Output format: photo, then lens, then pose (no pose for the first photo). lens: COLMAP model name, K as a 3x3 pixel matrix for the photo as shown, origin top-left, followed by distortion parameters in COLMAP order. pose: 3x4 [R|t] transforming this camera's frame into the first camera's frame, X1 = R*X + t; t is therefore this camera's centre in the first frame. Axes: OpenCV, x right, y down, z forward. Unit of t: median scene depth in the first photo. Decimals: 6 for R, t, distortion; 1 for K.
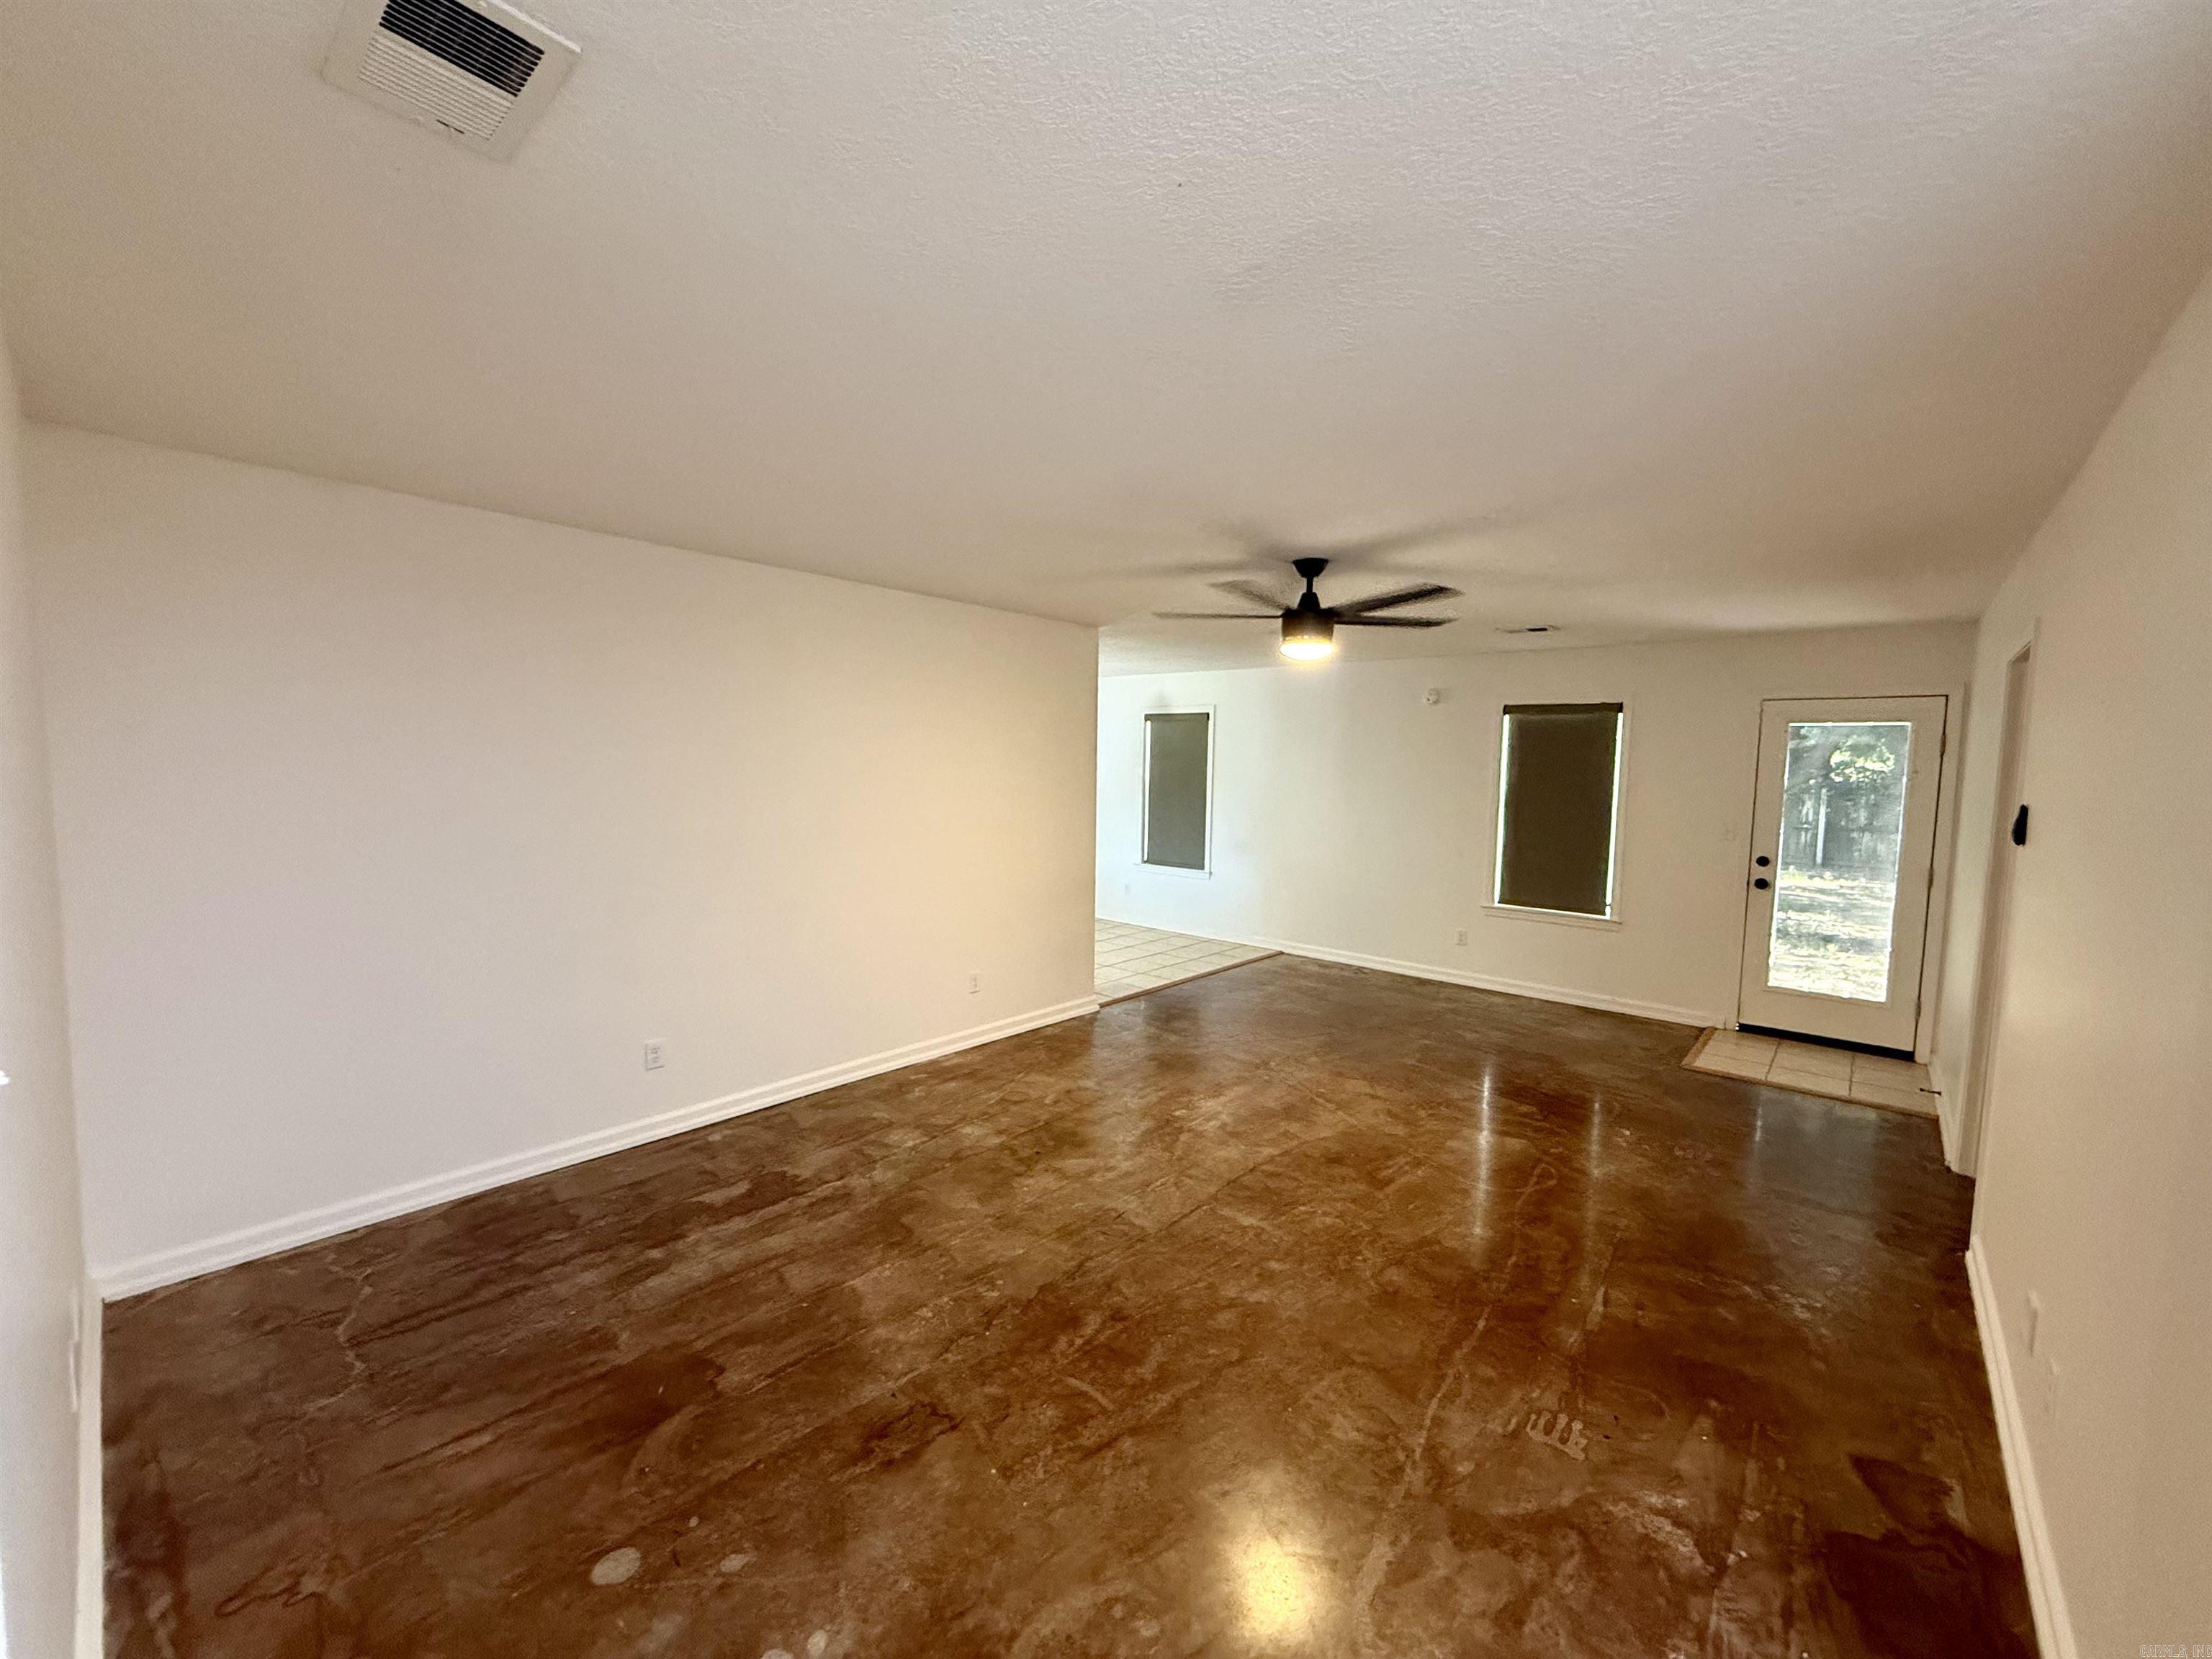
lens RADIAL K [[878.4, 0, 1099.2], [0, 878.4, 828.8], [0, 0, 1]] dist [-0.000738, -0.000460]
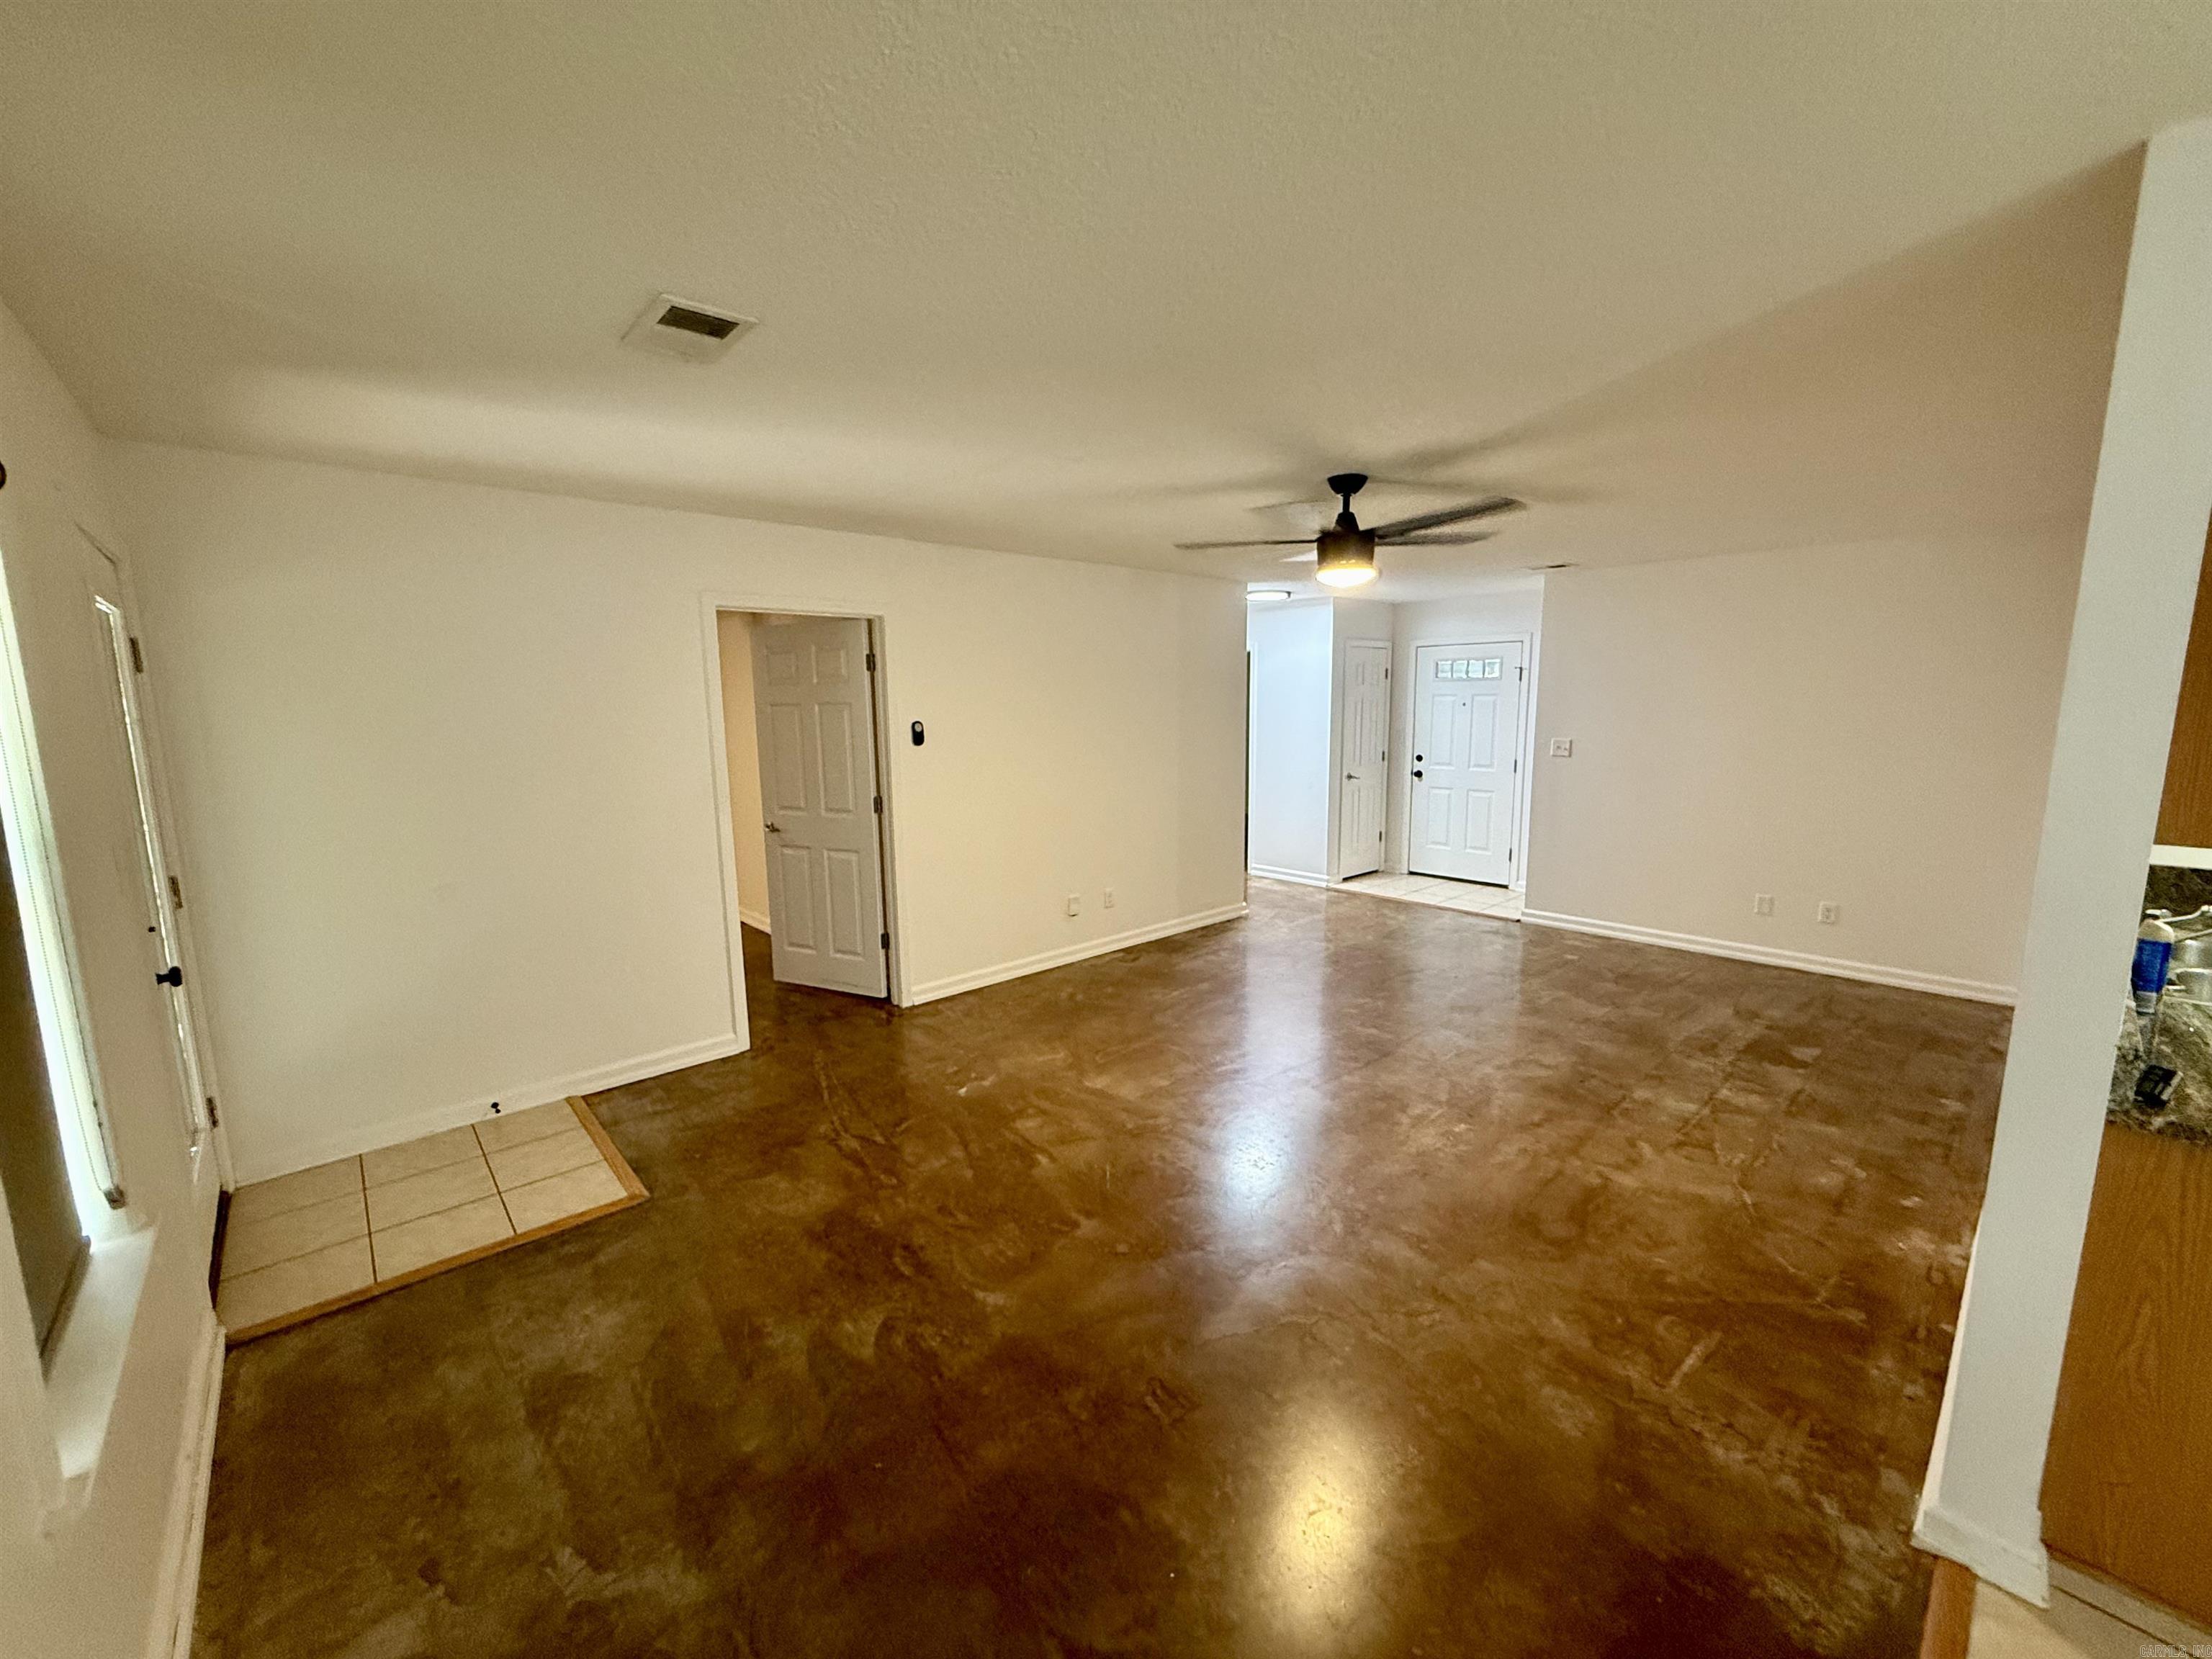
lens RADIAL K [[878.4, 0, 1099.2], [0, 878.4, 828.8], [0, 0, 1]] dist [-0.000738, -0.000460]
pose [[-0.993968, -0.024242, 0.106959, 0.389022], [0.000137, 0.974989, 0.222252, -0.150272], [-0.109672, 0.220925, -0.969105, 1.984551]]
